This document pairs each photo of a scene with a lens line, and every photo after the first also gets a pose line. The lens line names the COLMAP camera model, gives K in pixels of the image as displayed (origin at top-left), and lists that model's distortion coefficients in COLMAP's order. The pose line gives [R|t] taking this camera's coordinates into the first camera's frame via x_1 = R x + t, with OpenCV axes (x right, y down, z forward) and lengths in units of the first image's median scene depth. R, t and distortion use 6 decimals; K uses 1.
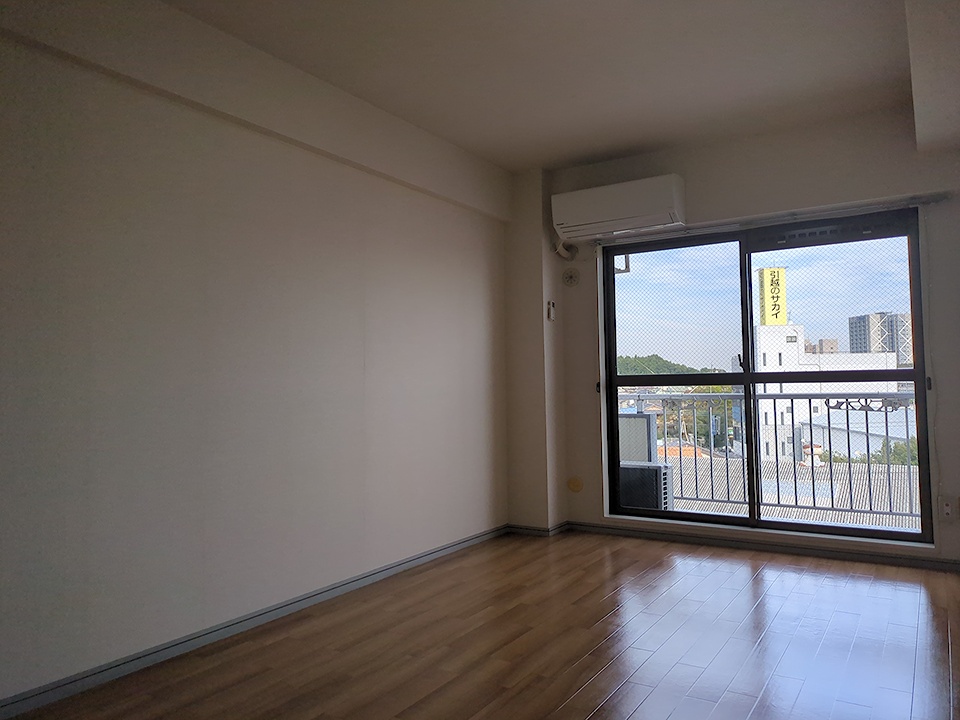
lens RADIAL K [[718.9, 0, 472.5], [0, 718.9, 354.8], [0, 0, 1]] dist [0.035747, -0.025728]
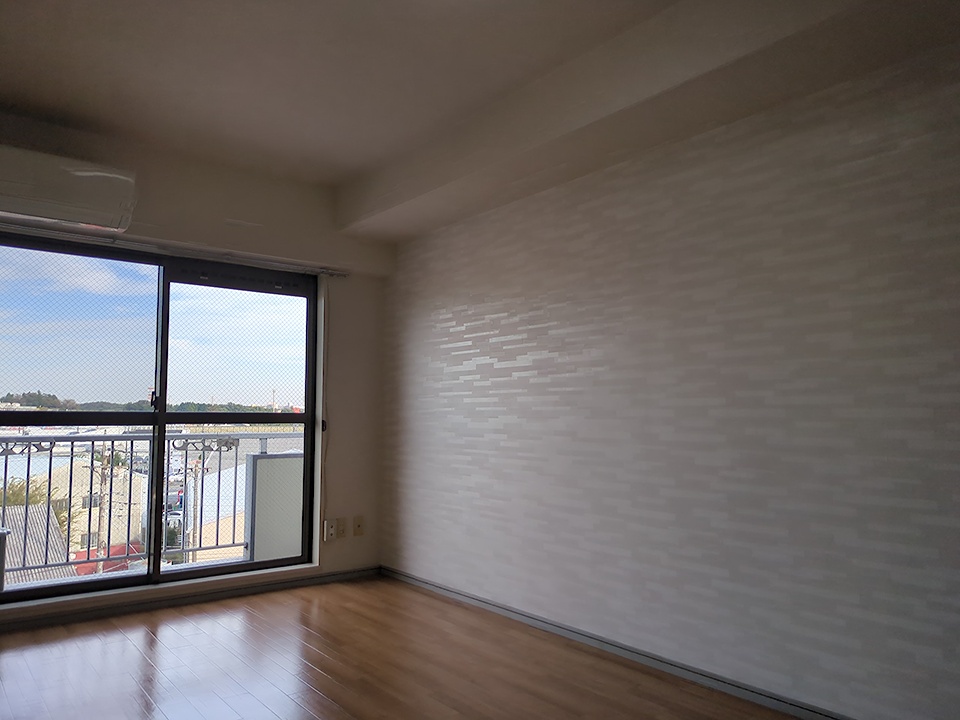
lens RADIAL K [[718.9, 0, 487.2], [0, 718.9, 374.7], [0, 0, 1]] dist [0.035747, -0.025728]
pose [[0.317473, 0.075966, 0.945220, -0.343043], [-0.046322, 0.996838, -0.064556, 0.017696], [-0.947135, -0.023290, 0.319988, 0.313699]]
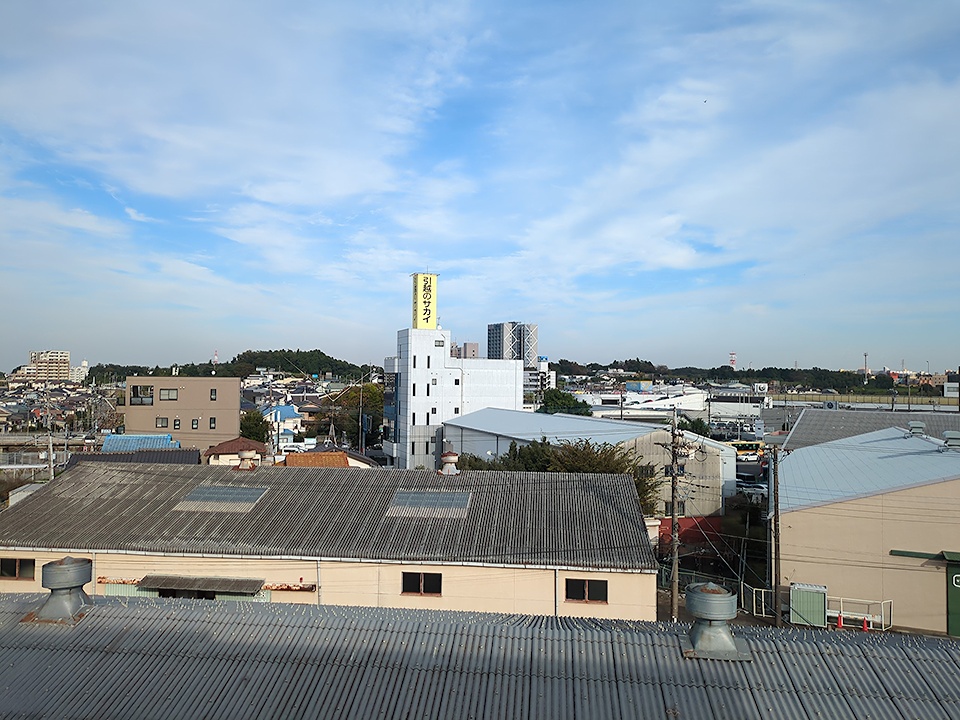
lens RADIAL K [[718.9, 0, 481.2], [0, 718.9, 353.7], [0, 0, 1]] dist [0.035747, -0.025728]
pose [[0.889970, 0.042153, 0.454066, 0.479801], [-0.044703, 0.998987, -0.005122, -0.087048], [-0.453822, -0.015739, 0.890953, 0.924755]]
